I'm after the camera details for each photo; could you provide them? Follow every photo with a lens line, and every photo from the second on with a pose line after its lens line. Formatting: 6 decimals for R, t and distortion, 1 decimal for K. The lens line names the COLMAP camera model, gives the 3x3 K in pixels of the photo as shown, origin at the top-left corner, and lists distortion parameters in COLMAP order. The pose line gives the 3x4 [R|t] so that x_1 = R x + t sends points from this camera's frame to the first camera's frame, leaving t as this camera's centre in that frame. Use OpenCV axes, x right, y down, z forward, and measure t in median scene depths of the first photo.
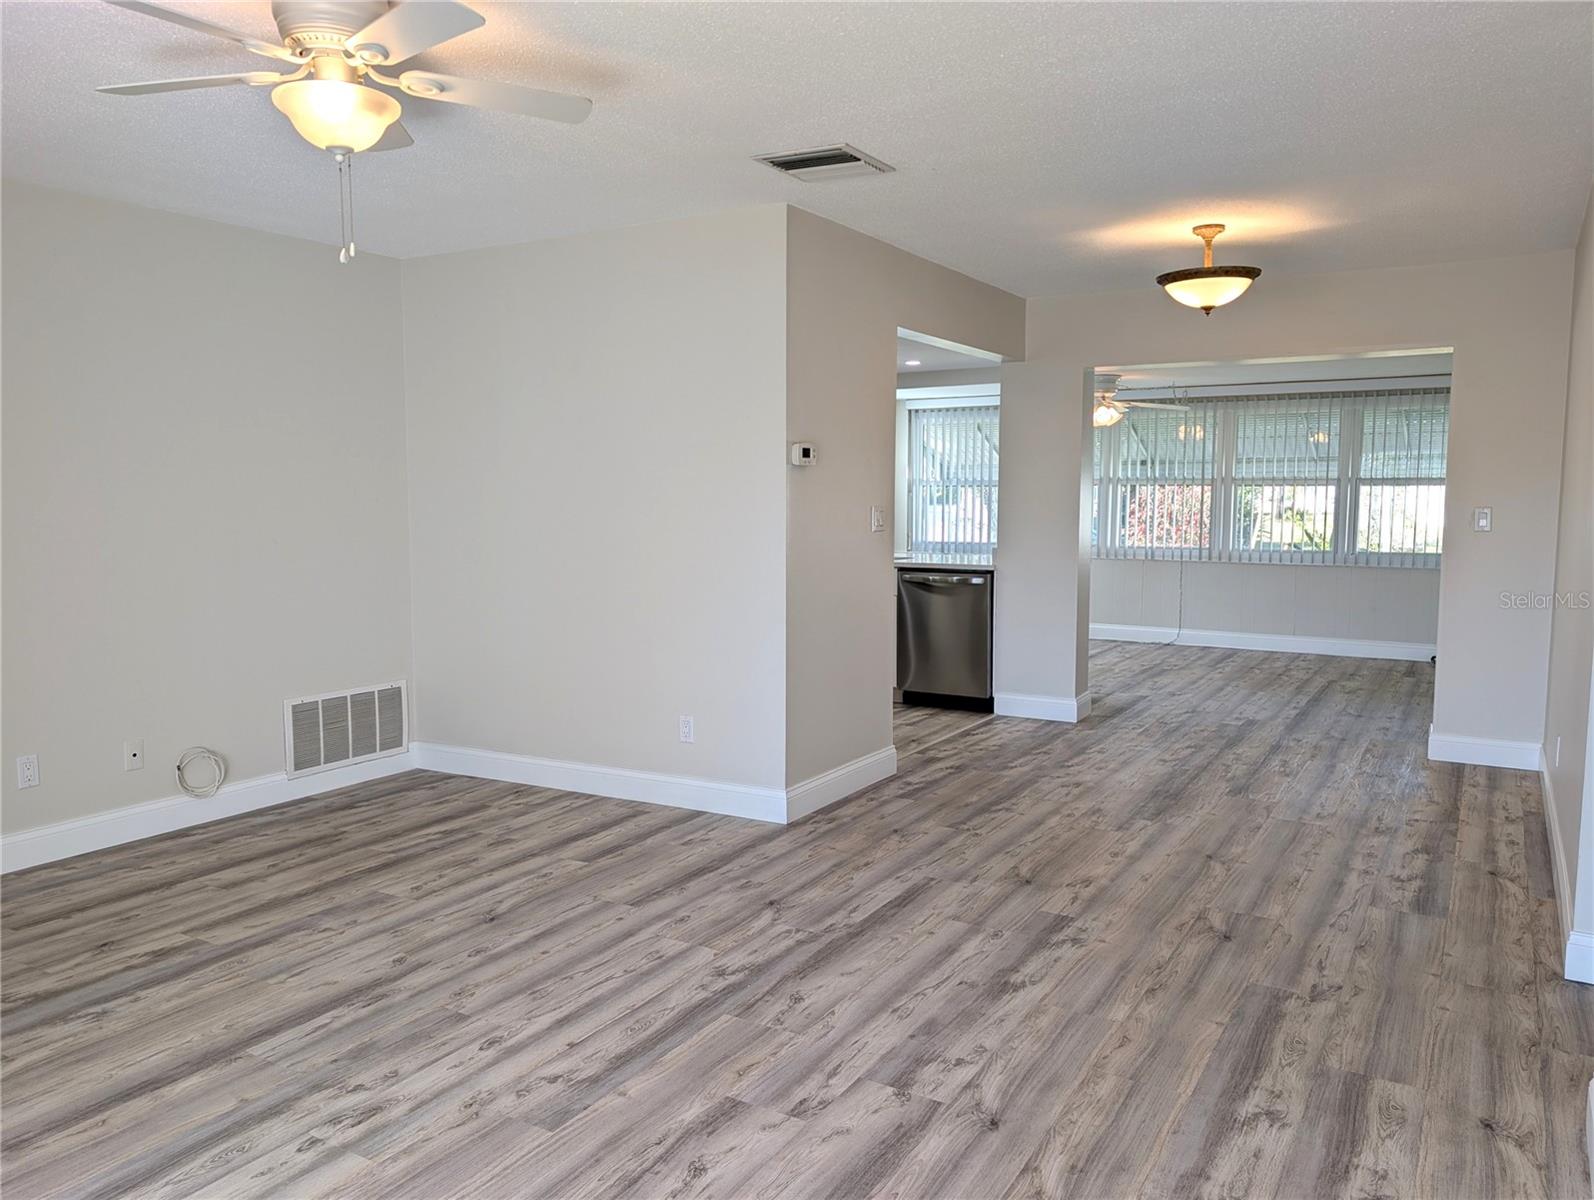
lens RADIAL K [[1161.9, 0, 789.9], [0, 1161.9, 603.6], [0, 0, 1]] dist [0.036887, -0.021647]
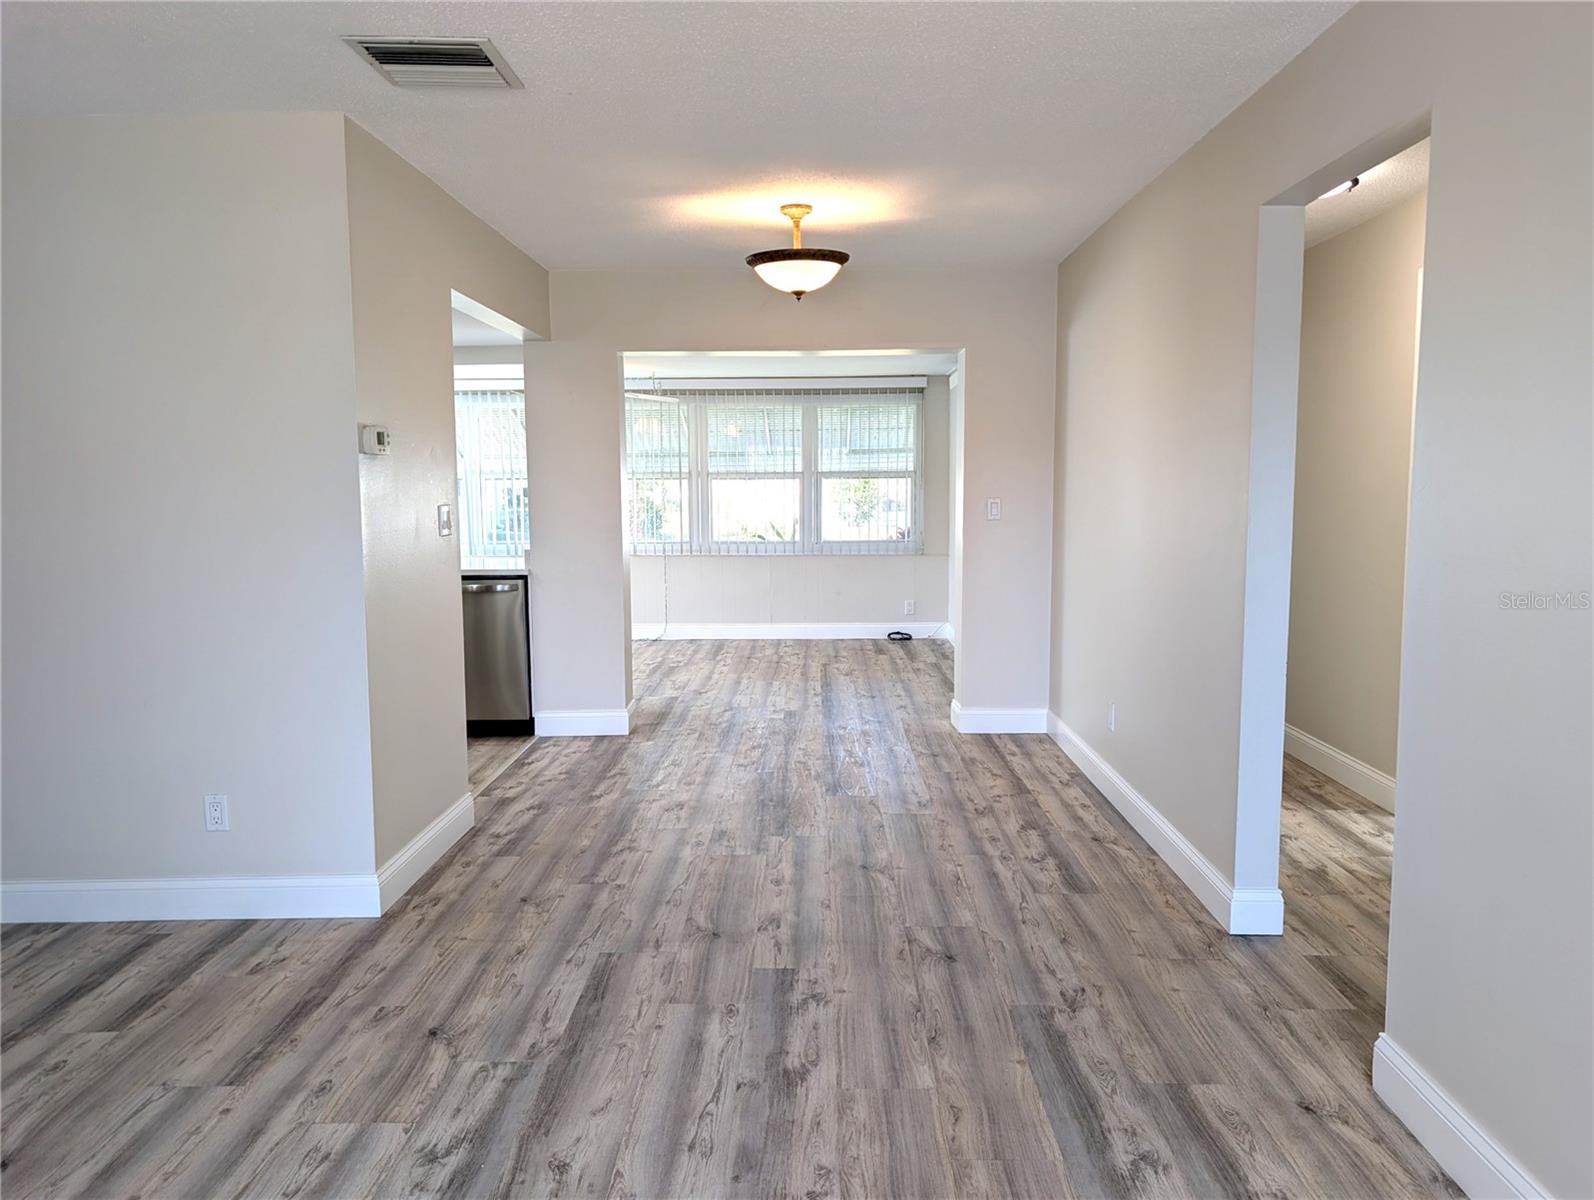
lens RADIAL K [[1183.9, 0, 783.9], [0, 1183.9, 602.9], [0, 0, 1]] dist [0.024608, -0.008350]
pose [[0.869026, -0.058677, 0.491275, -0.170082], [0.057176, 0.998200, 0.018084, -0.021756], [-0.491452, 0.012374, 0.870817, 0.196978]]
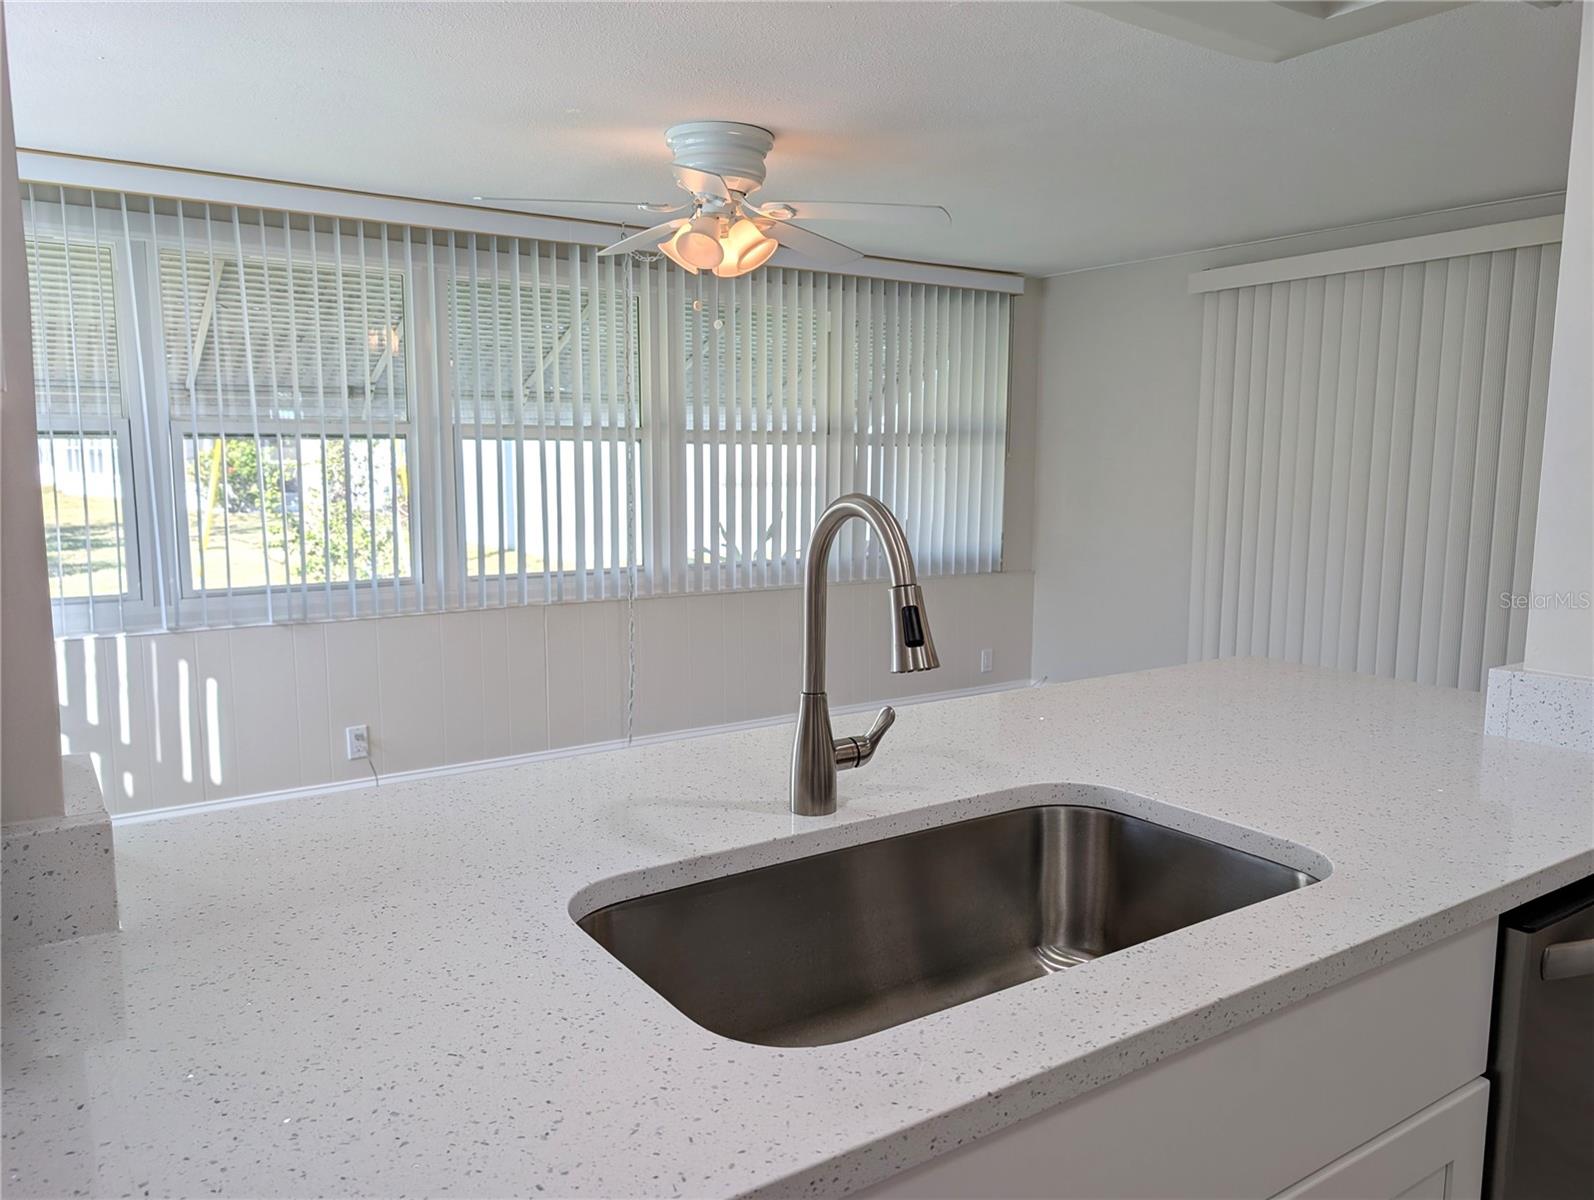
lens RADIAL K [[1185.3, 0, 796.0], [0, 1185.3, 594.2], [0, 0, 1]] dist [0.027237, -0.013042]
pose [[0.410025, -0.108446, 0.905604, -0.183451], [0.082704, 0.993236, 0.081495, -0.178156], [-0.908317, 0.041482, 0.416220, 1.832081]]
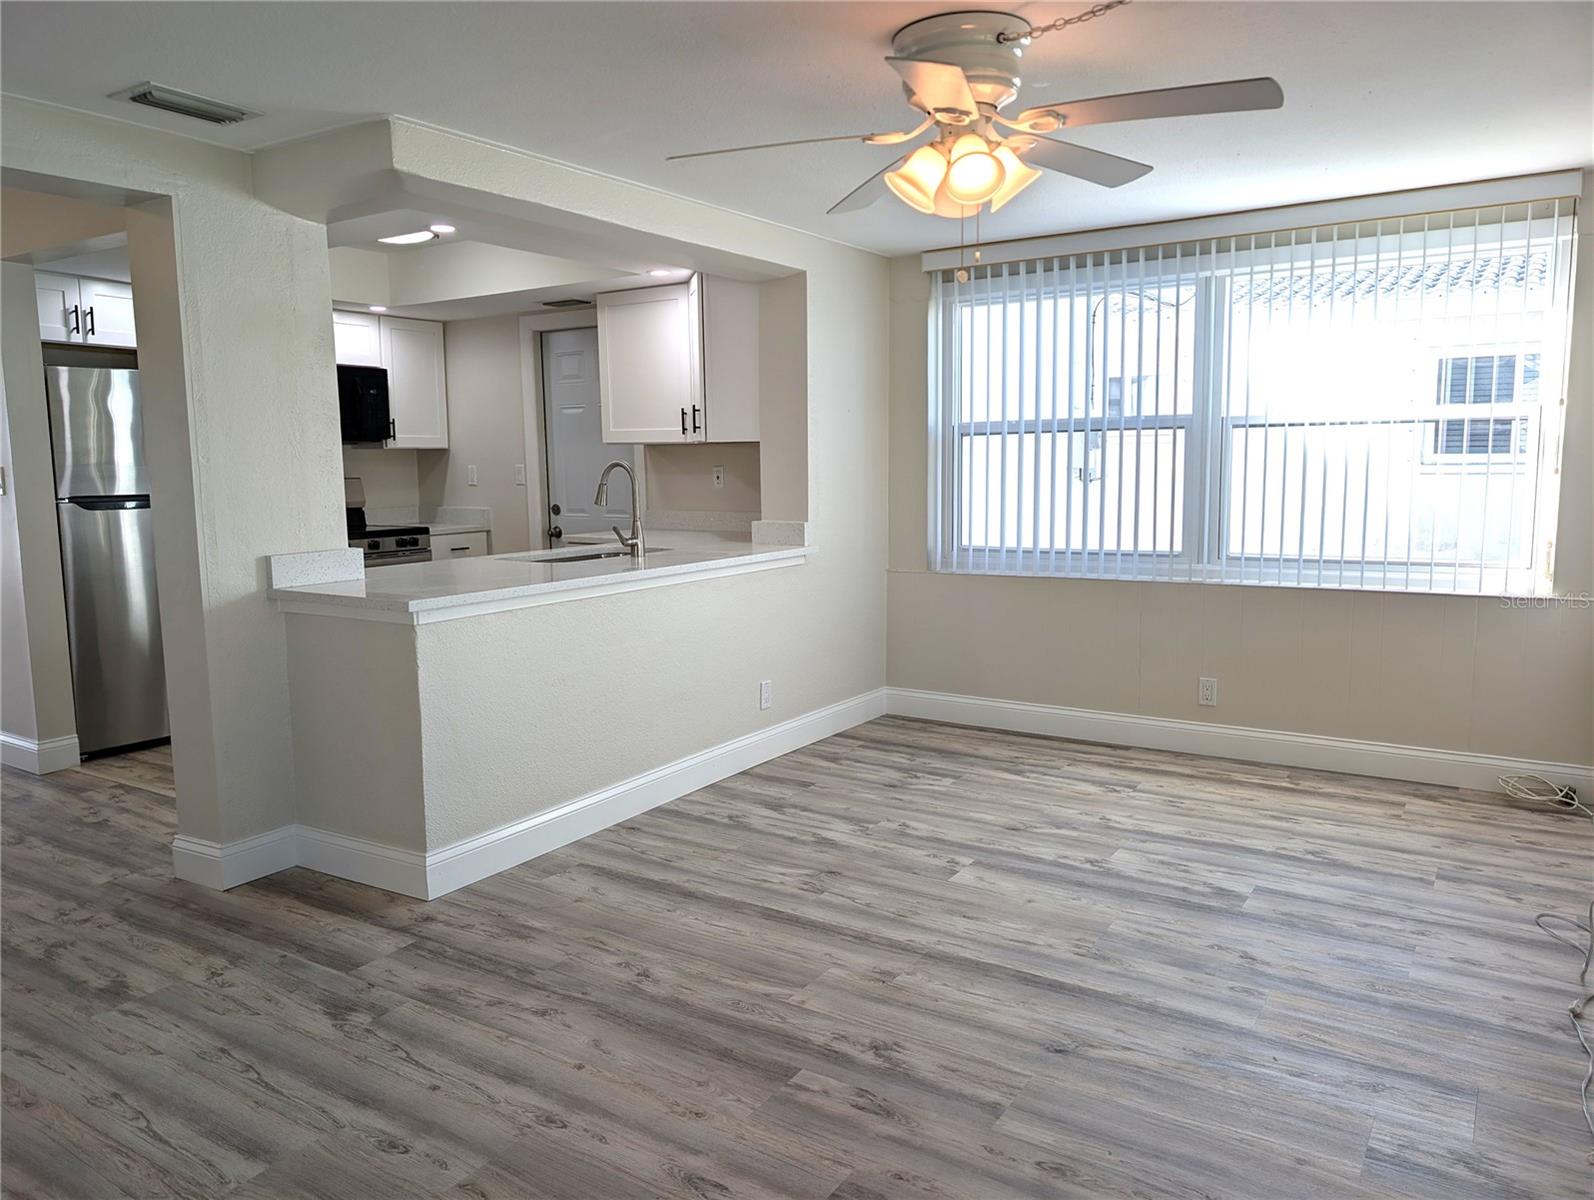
lens RADIAL K [[1132.8, 0, 803.8], [0, 1132.8, 594.2], [0, 0, 1]] dist [0.010851, -0.009602]
pose [[-0.021325, 0.121412, -0.992373, 1.237384], [-0.087963, 0.988522, 0.122831, -0.194707], [0.995895, 0.089912, -0.010401, 2.132458]]
